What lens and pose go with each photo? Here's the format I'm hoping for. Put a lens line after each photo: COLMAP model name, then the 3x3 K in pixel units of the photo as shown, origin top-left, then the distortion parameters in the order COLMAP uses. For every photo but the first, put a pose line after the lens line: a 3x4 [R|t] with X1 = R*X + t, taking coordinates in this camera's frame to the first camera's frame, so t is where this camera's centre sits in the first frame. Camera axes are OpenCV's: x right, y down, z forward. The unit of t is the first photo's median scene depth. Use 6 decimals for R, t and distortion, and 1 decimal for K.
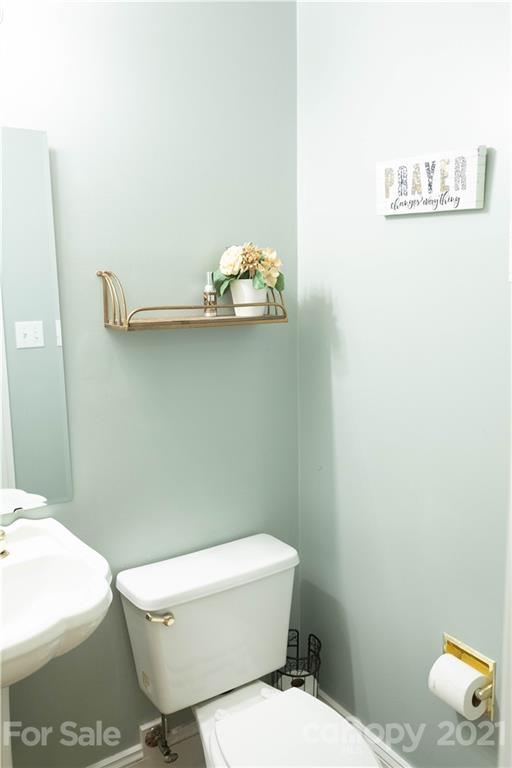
lens RADIAL K [[593.9, 0, 256.0], [0, 593.9, 384.0], [0, 0, 1]] dist [0.036980, -0.002016]
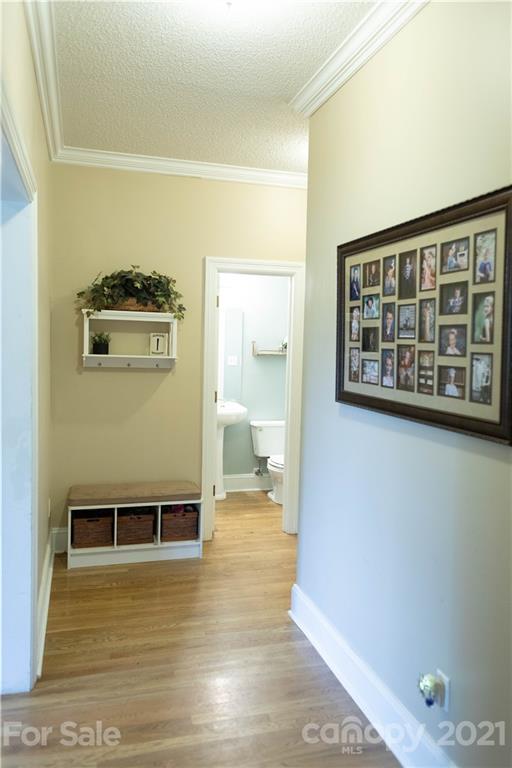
lens RADIAL K [[593.9, 0, 256.0], [0, 593.9, 384.0], [0, 0, 1]] dist [0.036980, -0.002016]
pose [[0.951413, 0.054452, -0.303064, 0.902301], [-0.082985, 0.993165, -0.082072, 0.386183], [0.296524, 0.103235, 0.949429, -2.510451]]
